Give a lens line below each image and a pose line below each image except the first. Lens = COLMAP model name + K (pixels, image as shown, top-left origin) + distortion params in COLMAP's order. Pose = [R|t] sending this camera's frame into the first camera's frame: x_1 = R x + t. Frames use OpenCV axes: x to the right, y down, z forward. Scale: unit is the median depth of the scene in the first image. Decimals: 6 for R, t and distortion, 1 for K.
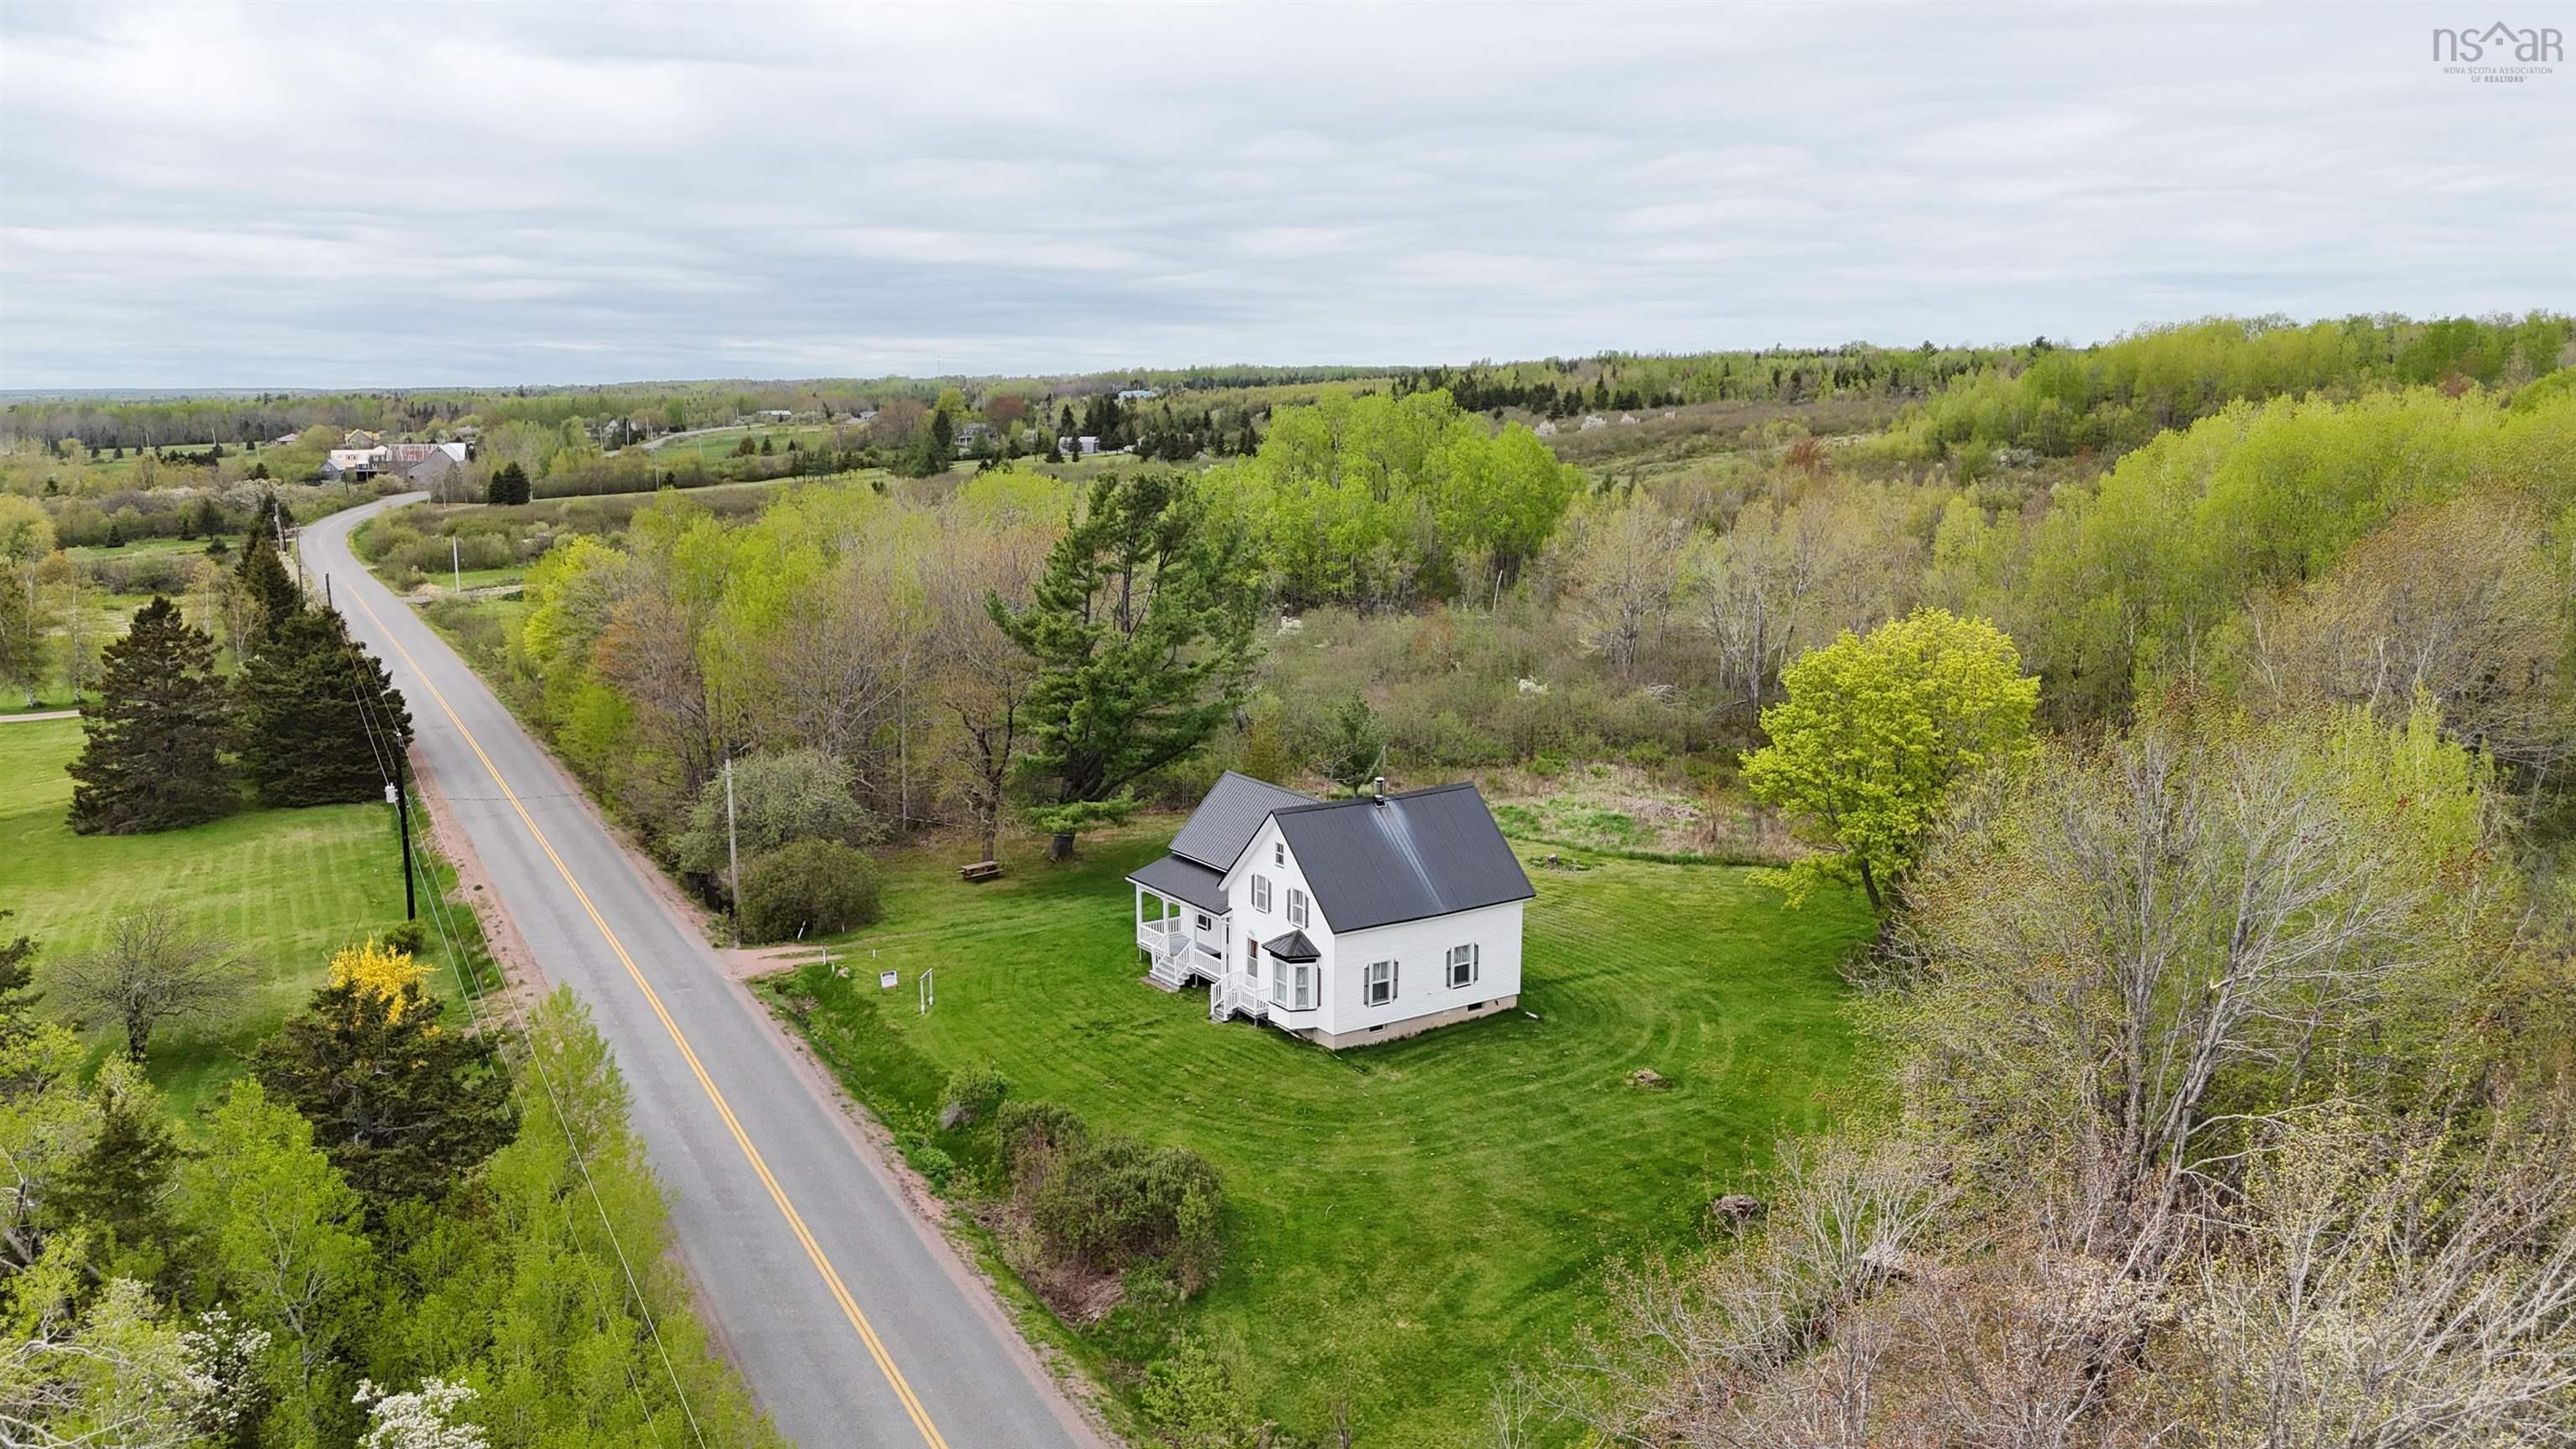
lens RADIAL K [[1913.6, 0, 1288.0], [0, 1913.6, 724.5], [0, 0, 1]] dist [0.053727, -0.043547]
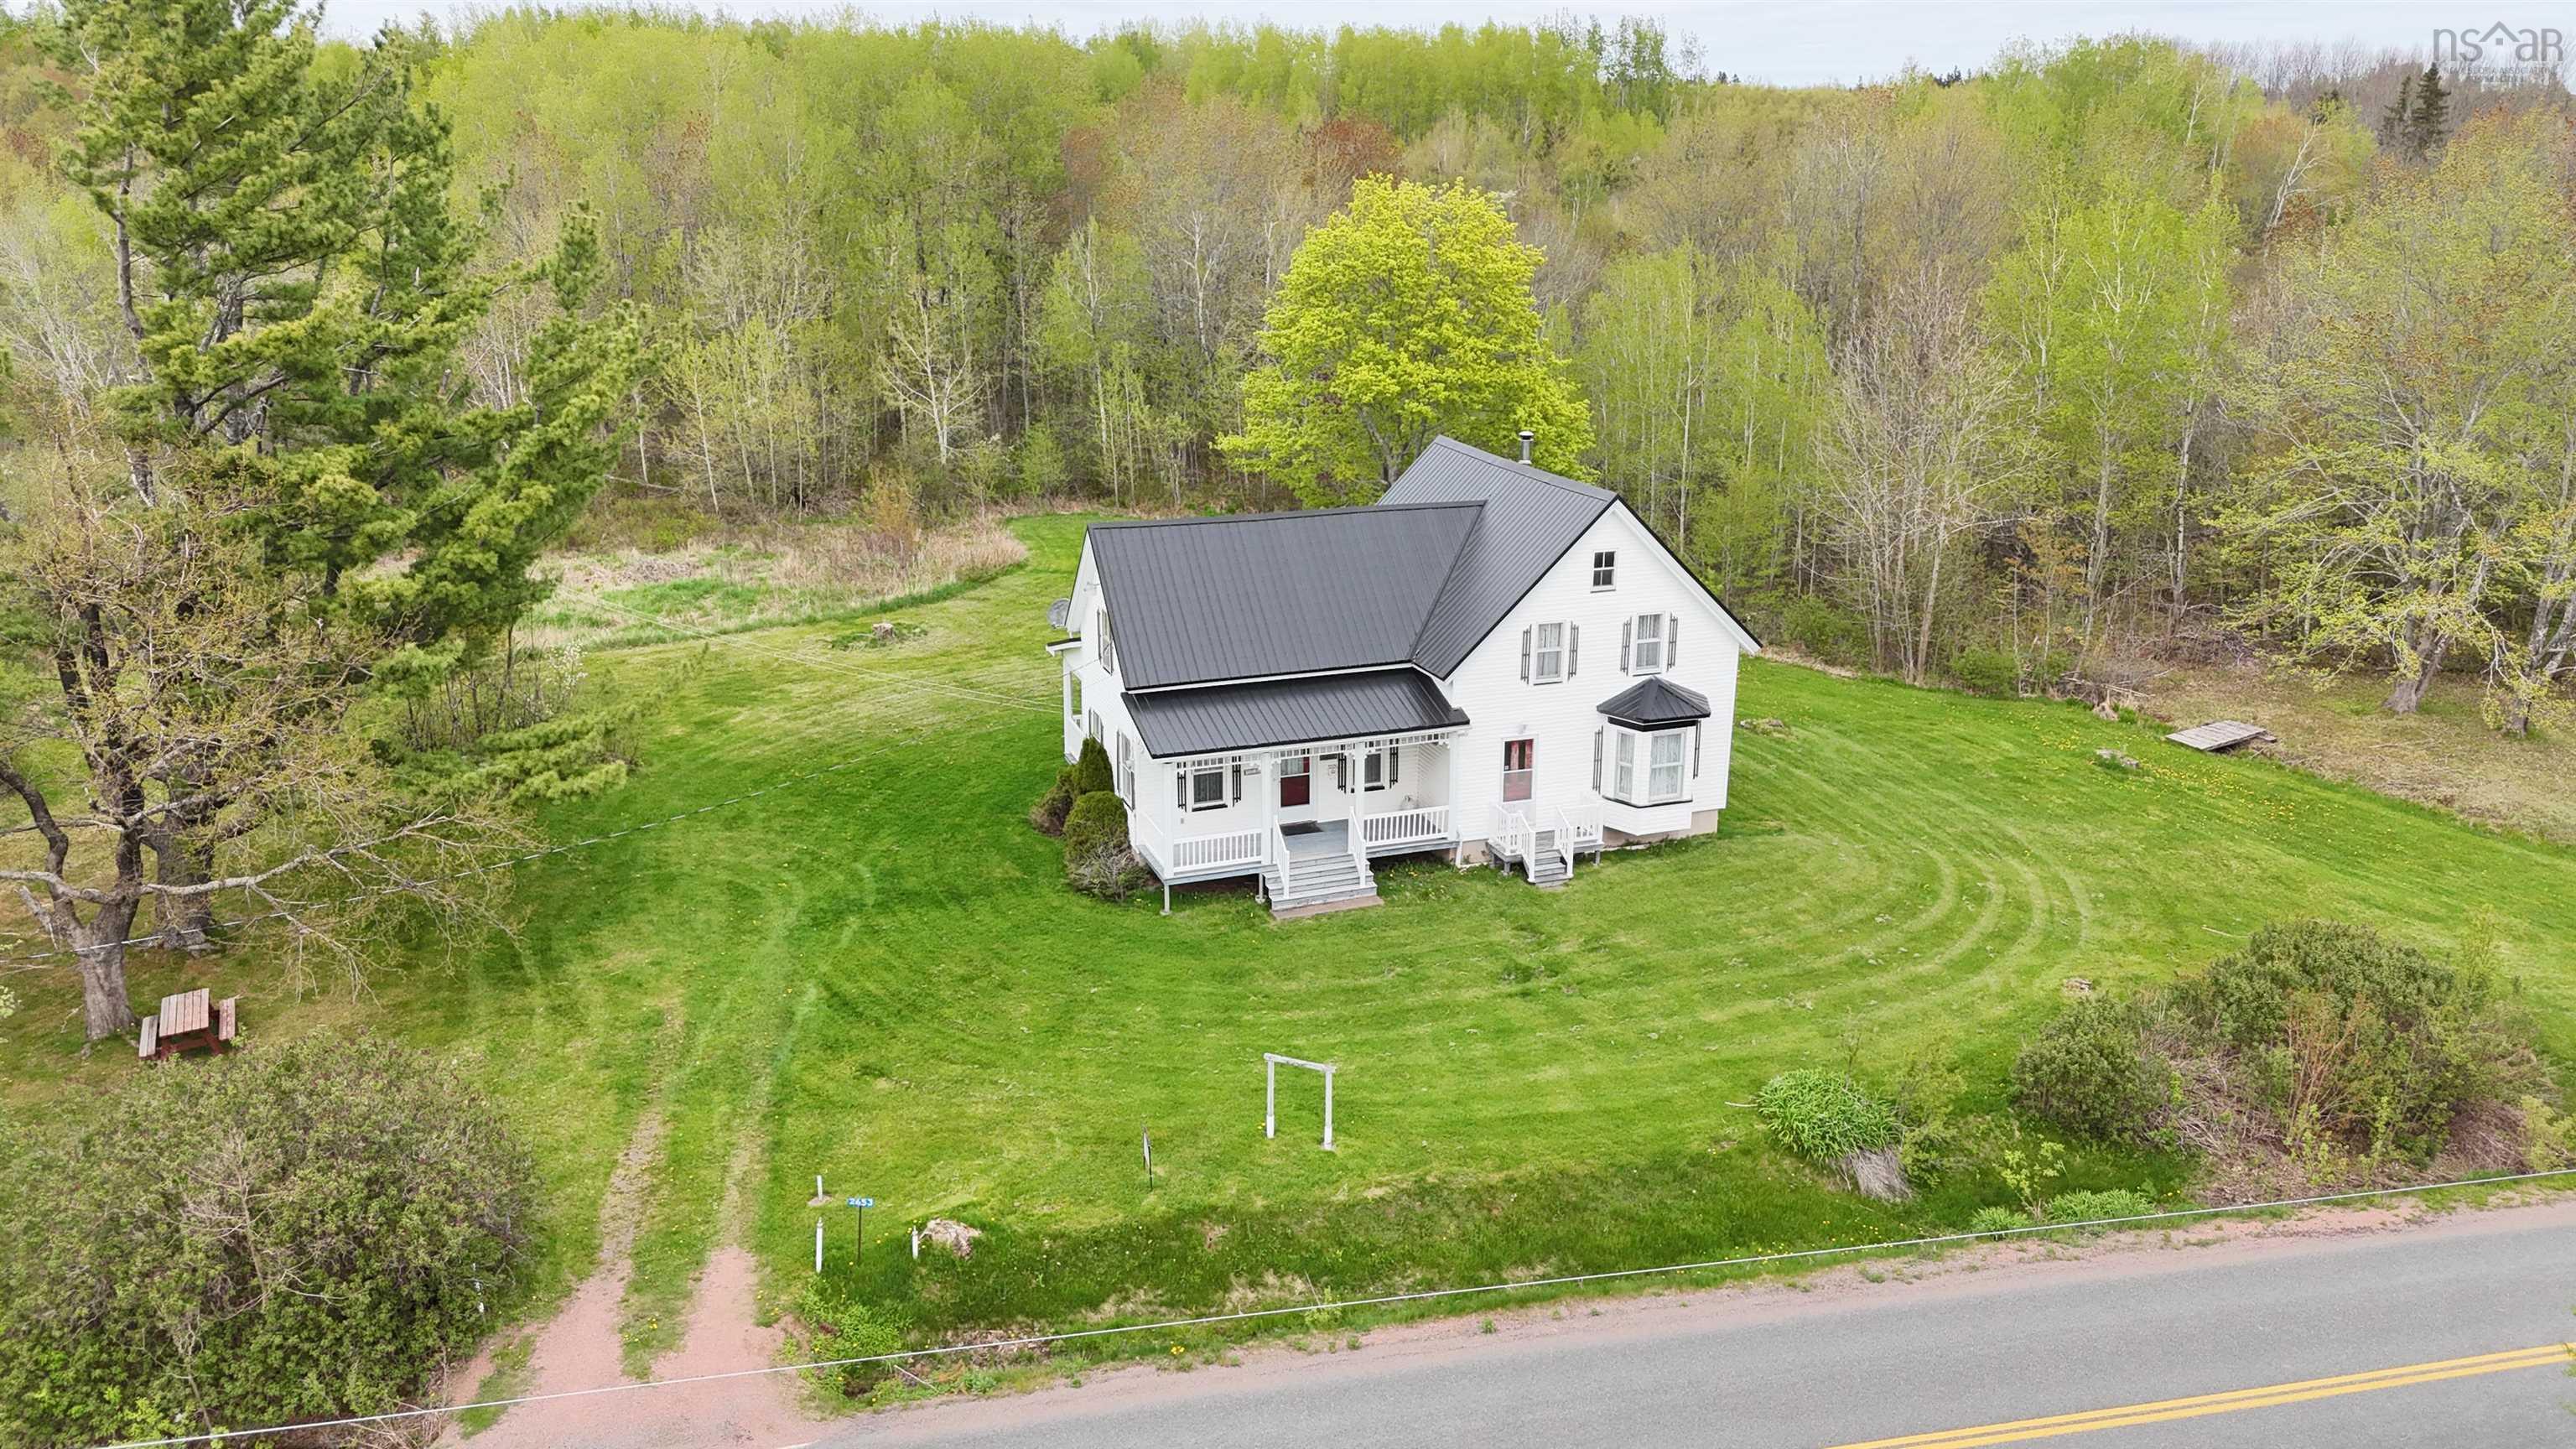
lens RADIAL K [[1913.6, 0, 1288.0], [0, 1913.6, 724.5], [0, 0, 1]] dist [0.053727, -0.043547]
pose [[0.248758, -0.279509, 0.927359, -0.568359], [0.166117, 0.955581, 0.243455, -0.045512], [-0.954214, 0.093489, 0.284139, 0.887448]]
